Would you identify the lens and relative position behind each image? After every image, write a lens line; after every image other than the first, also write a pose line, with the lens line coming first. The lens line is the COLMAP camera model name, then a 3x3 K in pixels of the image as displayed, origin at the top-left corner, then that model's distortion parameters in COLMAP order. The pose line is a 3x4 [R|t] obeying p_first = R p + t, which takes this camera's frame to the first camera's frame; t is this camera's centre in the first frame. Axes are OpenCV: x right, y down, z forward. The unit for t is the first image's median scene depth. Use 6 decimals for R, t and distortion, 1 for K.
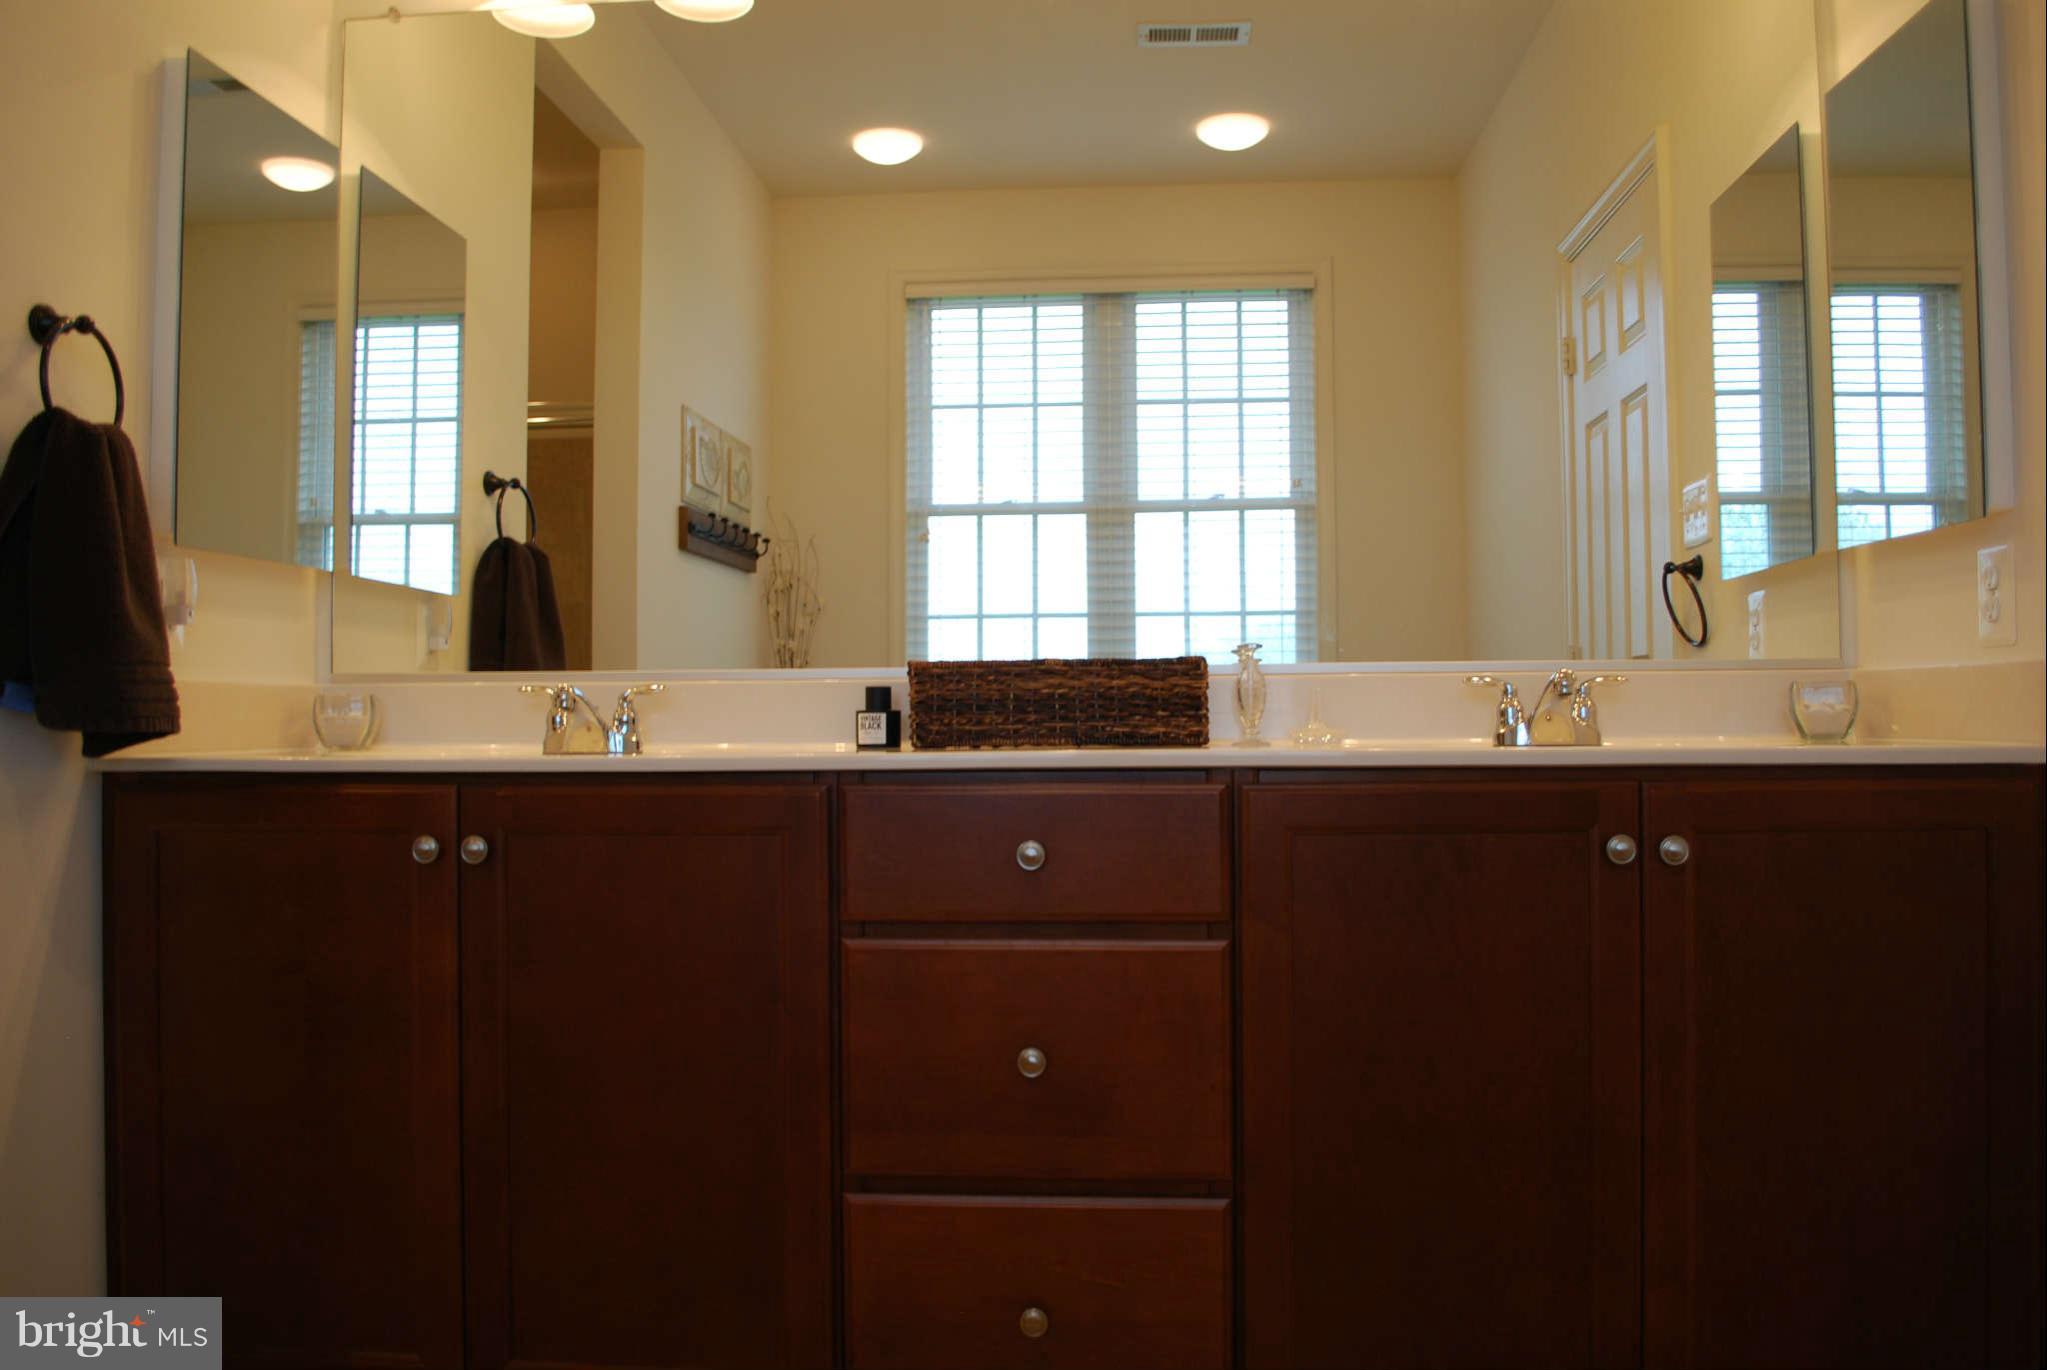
lens RADIAL K [[1597.7, 0, 1023.5], [0, 1597.7, 685.0], [0, 0, 1]] dist [-0.094677, 0.010799]
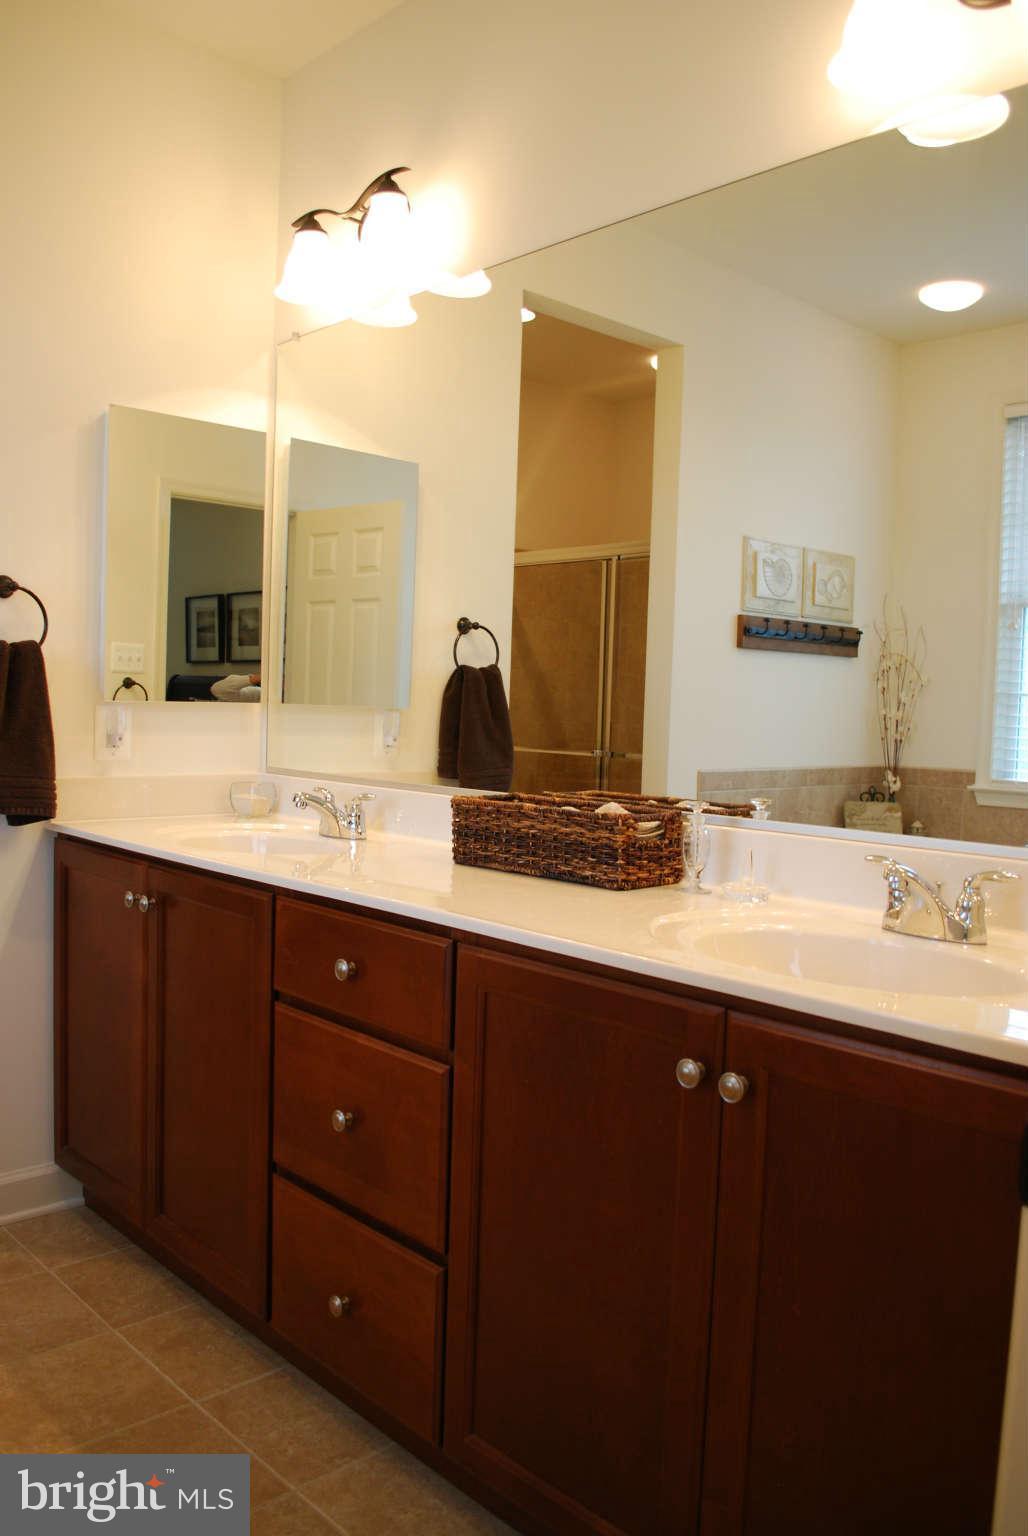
lens RADIAL K [[1198.9, 0, 514.0], [0, 1198.9, 768.0], [0, 0, 1]] dist [-0.094677, 0.010799]
pose [[0.743661, 0.065546, -0.665336, 0.472378], [-0.021914, 0.997037, 0.073730, -0.085534], [0.668197, -0.040250, 0.742894, 0.222801]]
